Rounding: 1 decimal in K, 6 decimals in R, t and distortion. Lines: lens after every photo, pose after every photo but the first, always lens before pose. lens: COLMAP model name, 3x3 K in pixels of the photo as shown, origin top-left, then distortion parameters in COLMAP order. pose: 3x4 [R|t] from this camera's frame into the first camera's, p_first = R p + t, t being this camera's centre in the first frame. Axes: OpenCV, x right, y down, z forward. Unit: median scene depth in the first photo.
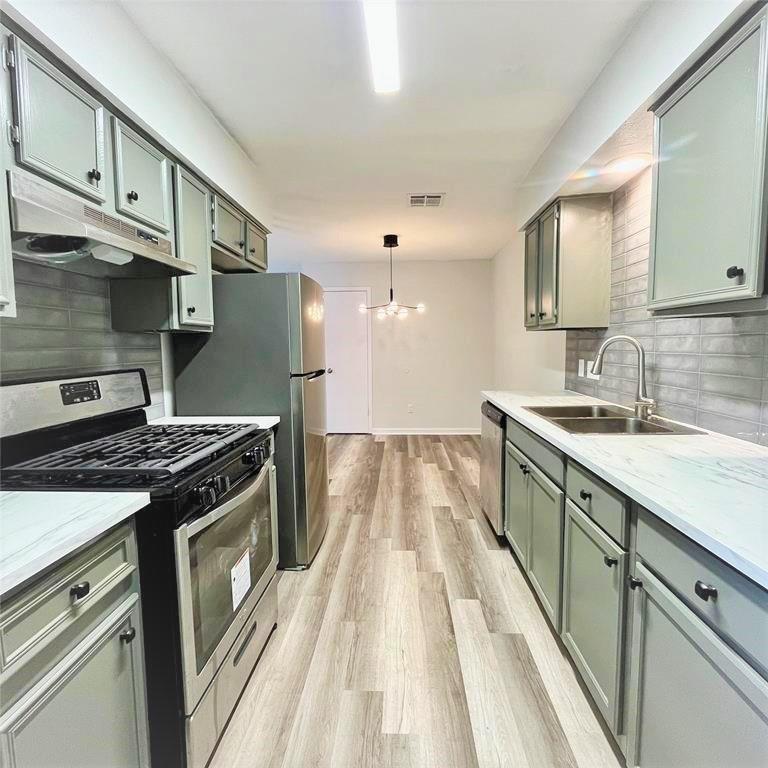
lens RADIAL K [[416.0, 0, 377.5], [0, 416.0, 378.4], [0, 0, 1]] dist [-0.000271, -0.001551]
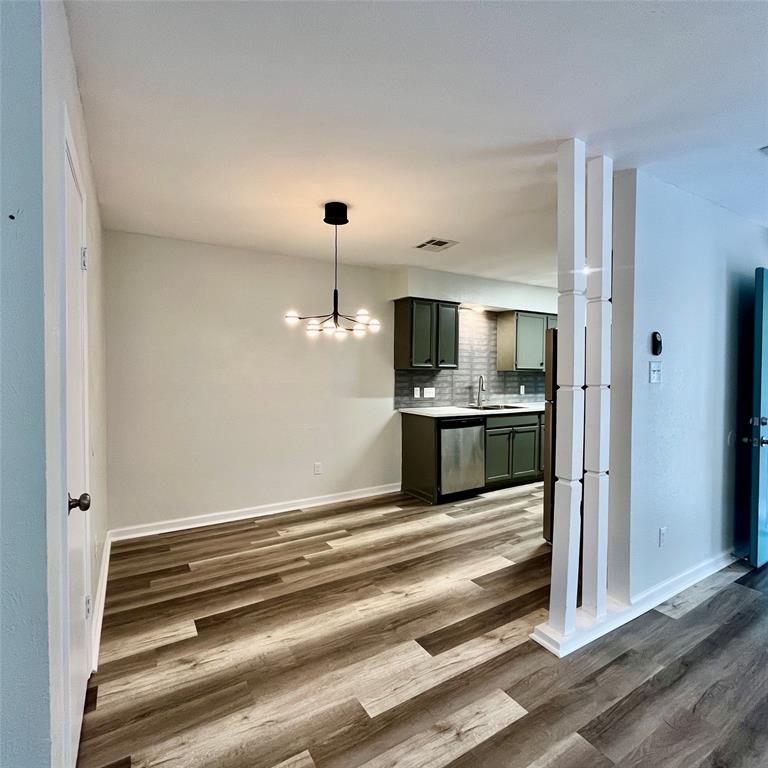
lens RADIAL K [[416.0, 0, 380.5], [0, 416.0, 380.1], [0, 0, 1]] dist [-0.000271, -0.001551]
pose [[-0.567168, -0.005869, 0.823582, -1.067419], [0.068811, 0.996141, 0.054486, -0.233839], [-0.820723, 0.087574, -0.564575, 2.715901]]
